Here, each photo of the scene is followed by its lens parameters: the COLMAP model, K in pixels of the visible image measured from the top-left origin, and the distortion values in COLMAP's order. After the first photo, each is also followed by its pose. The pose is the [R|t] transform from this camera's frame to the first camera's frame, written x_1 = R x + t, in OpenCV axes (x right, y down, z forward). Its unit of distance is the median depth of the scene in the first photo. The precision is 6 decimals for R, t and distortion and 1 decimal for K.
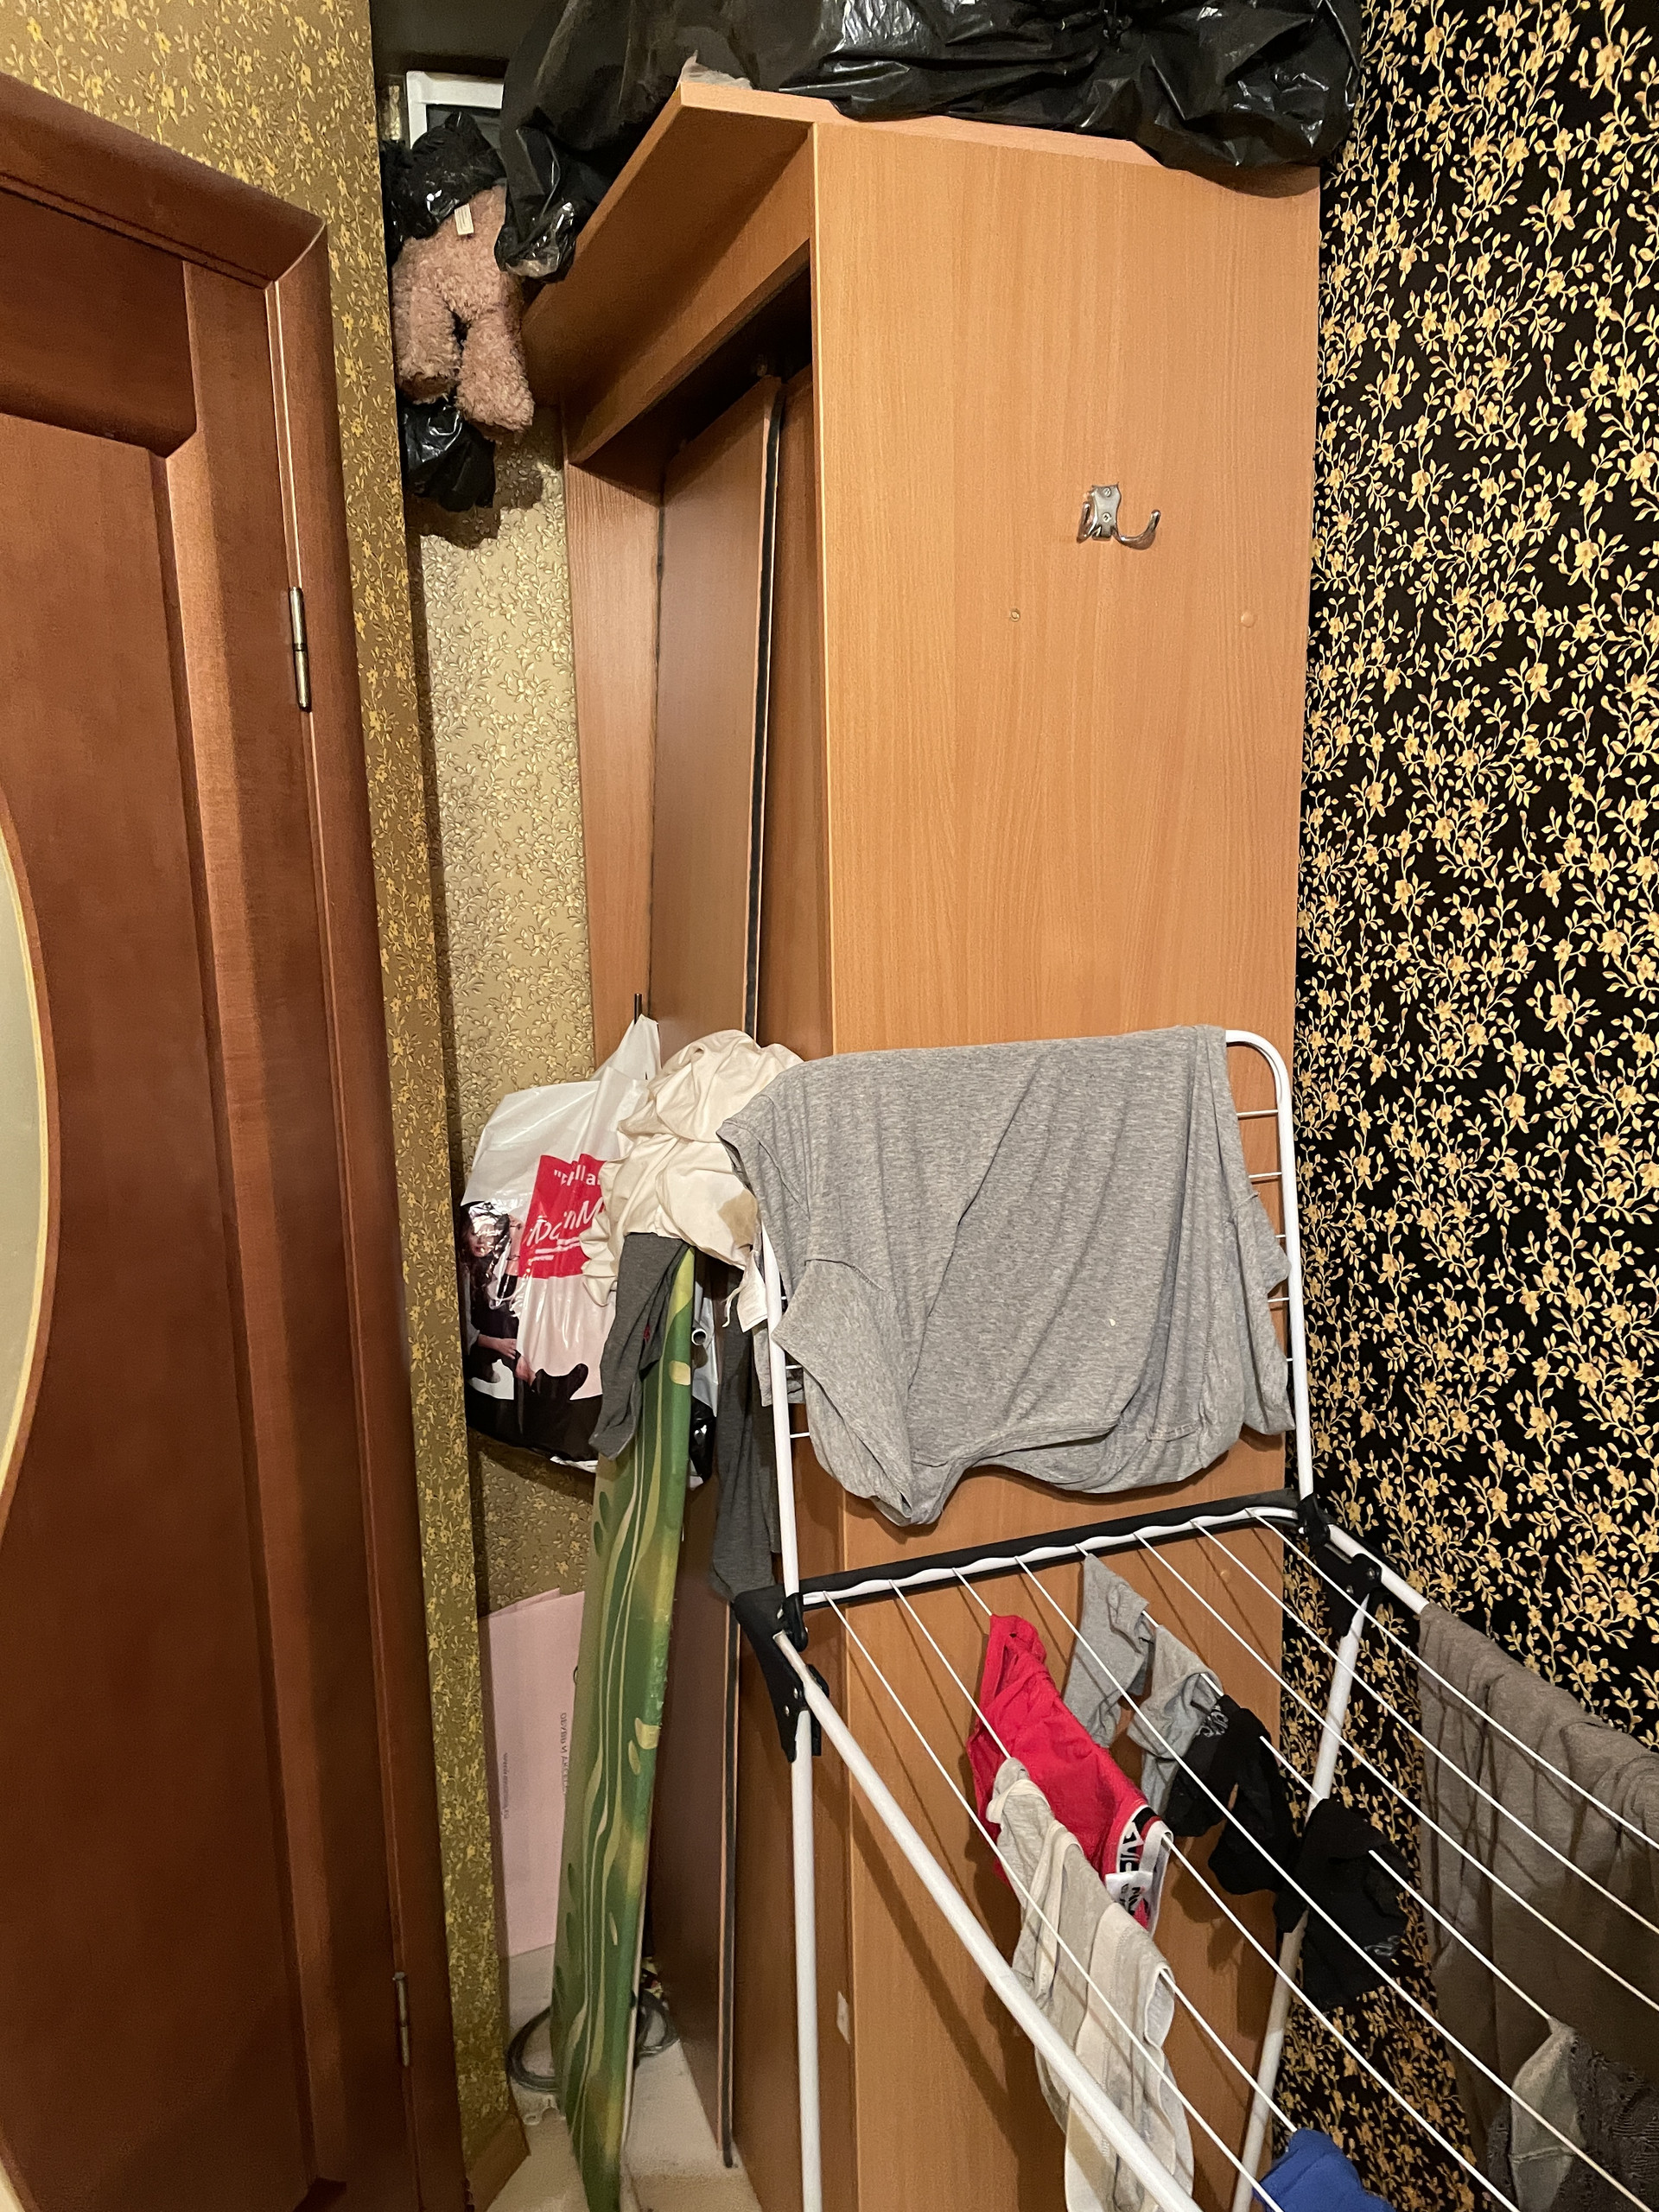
lens RADIAL K [[1670.4, 0, 818.3], [0, 1670.4, 1109.7], [0, 0, 1]] dist [0.089268, -0.117223]
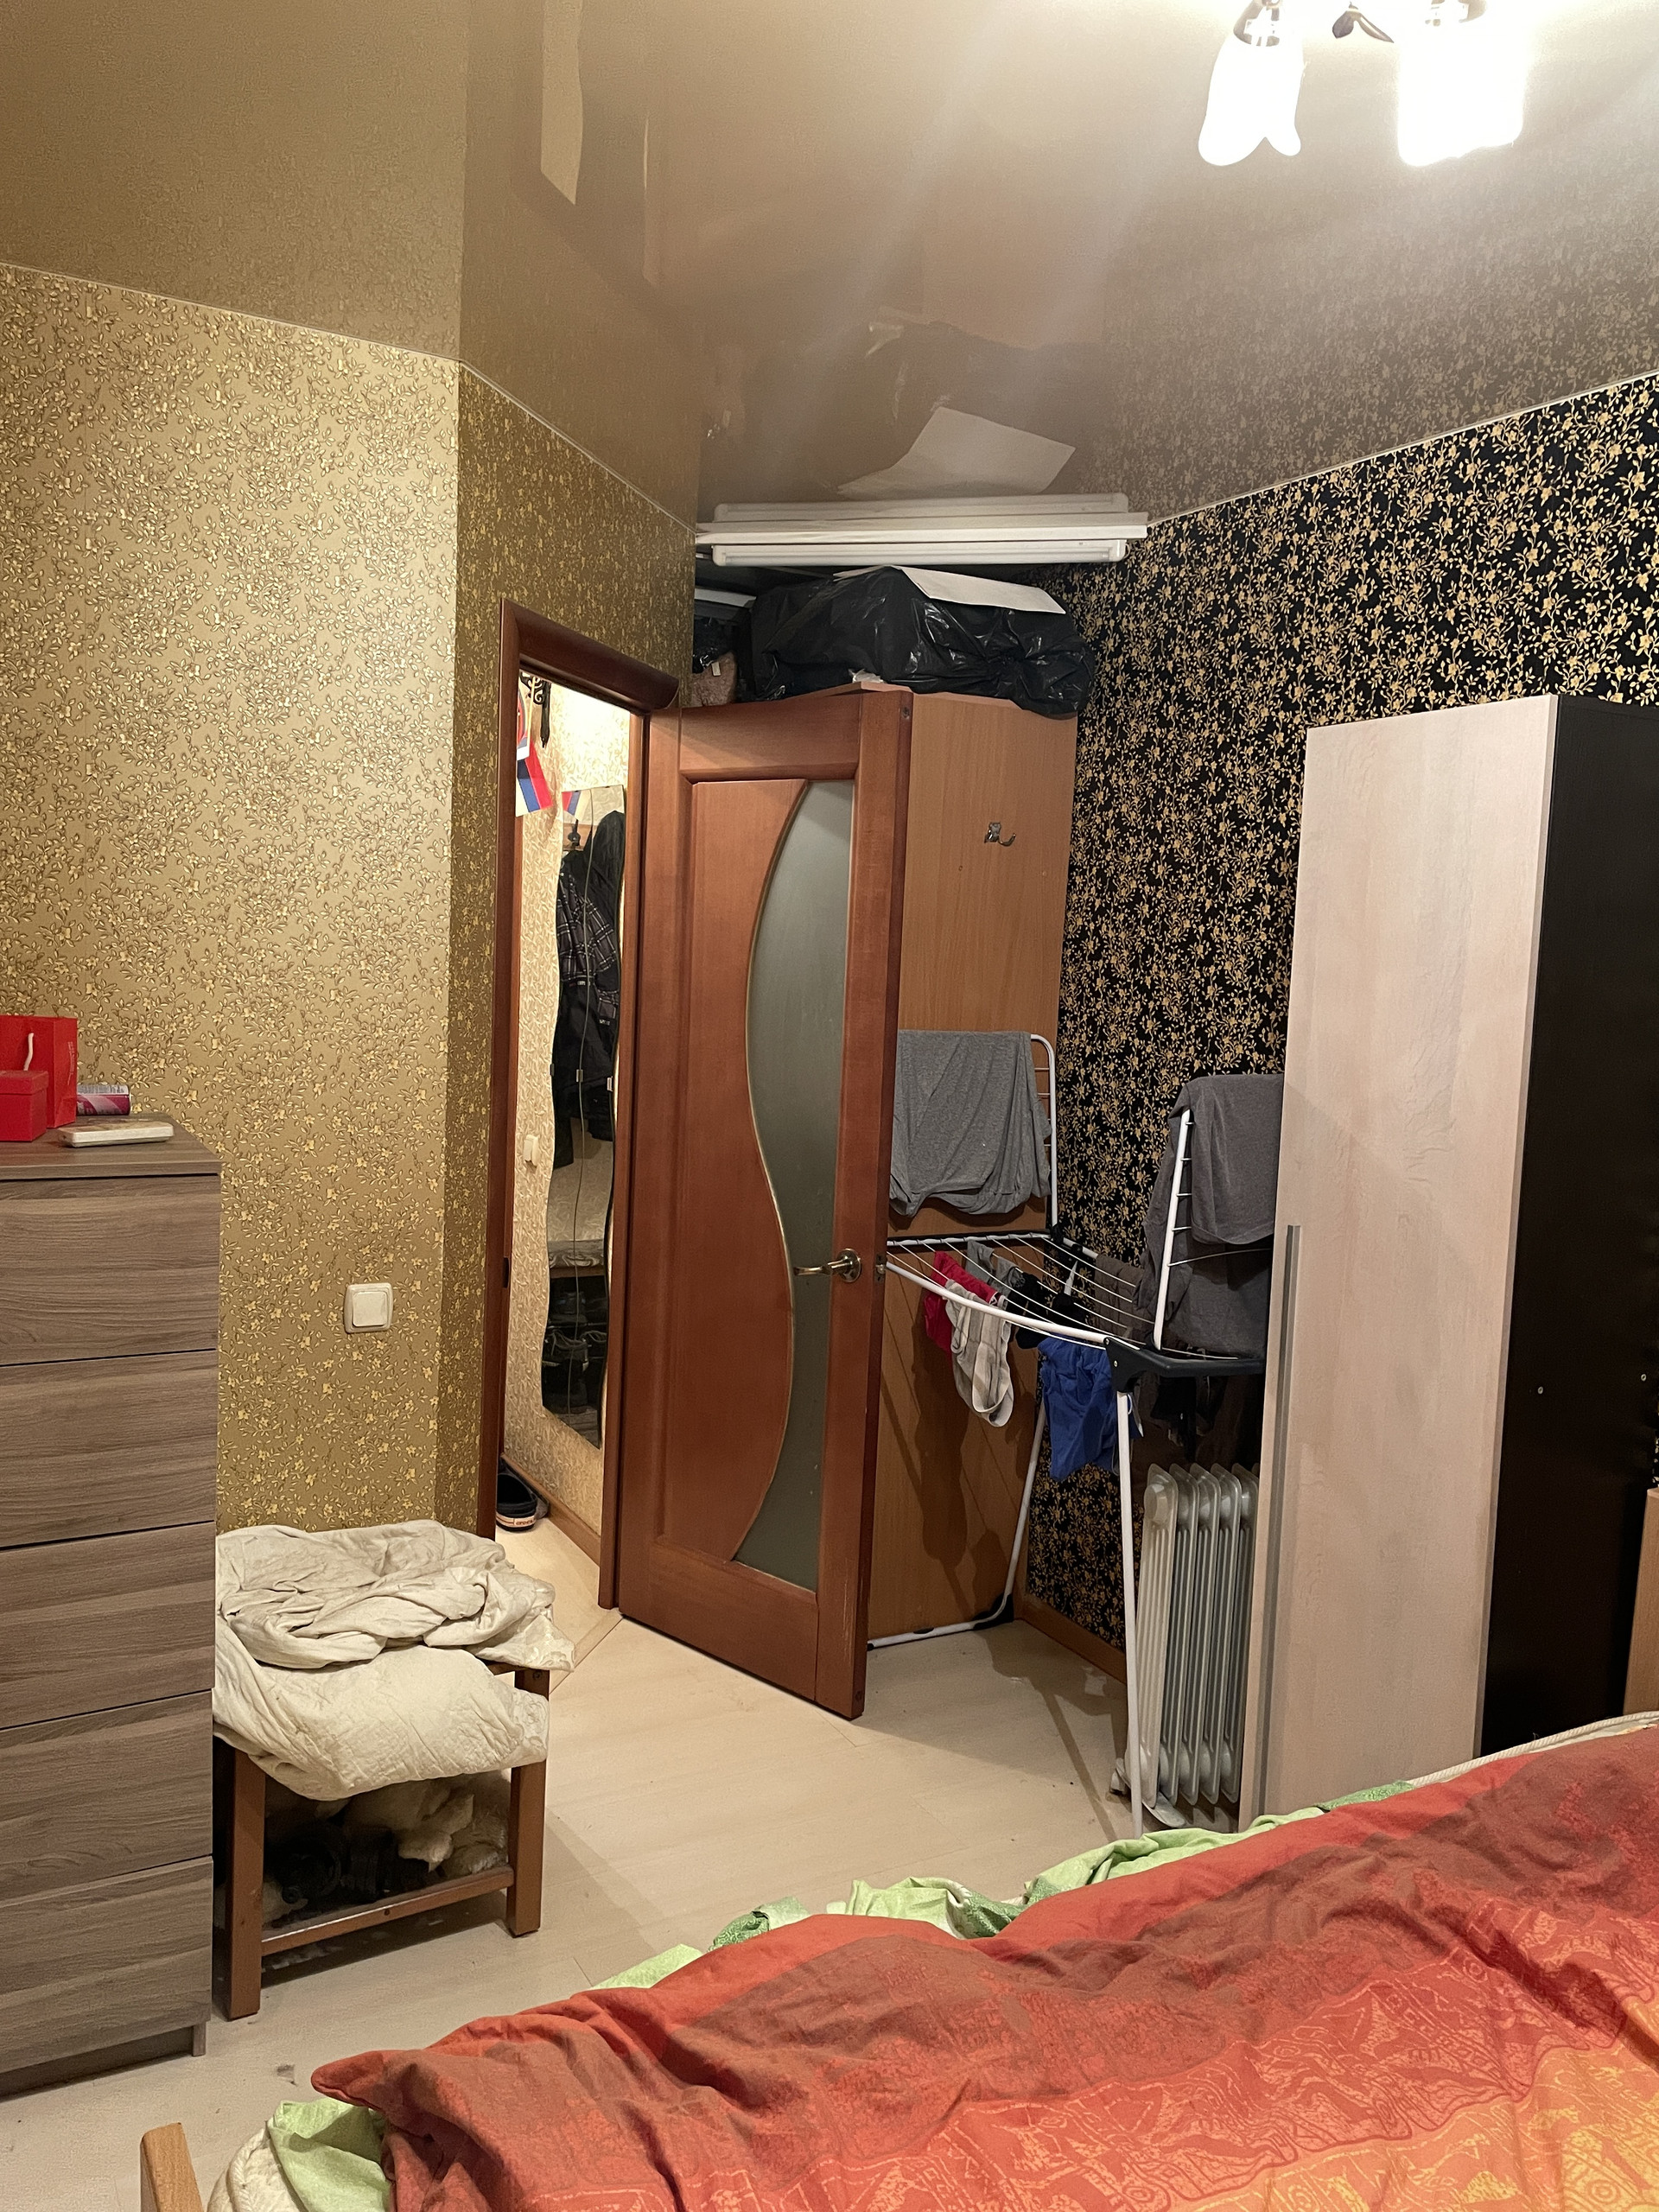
lens RADIAL K [[1670.4, 0, 815.9], [0, 1670.4, 1103.2], [0, 0, 1]] dist [0.089268, -0.117223]
pose [[0.987825, 0.055922, 0.145172, -0.441181], [-0.045501, 0.996209, -0.074139, 0.261631], [-0.148767, 0.066631, 0.986625, -1.441329]]
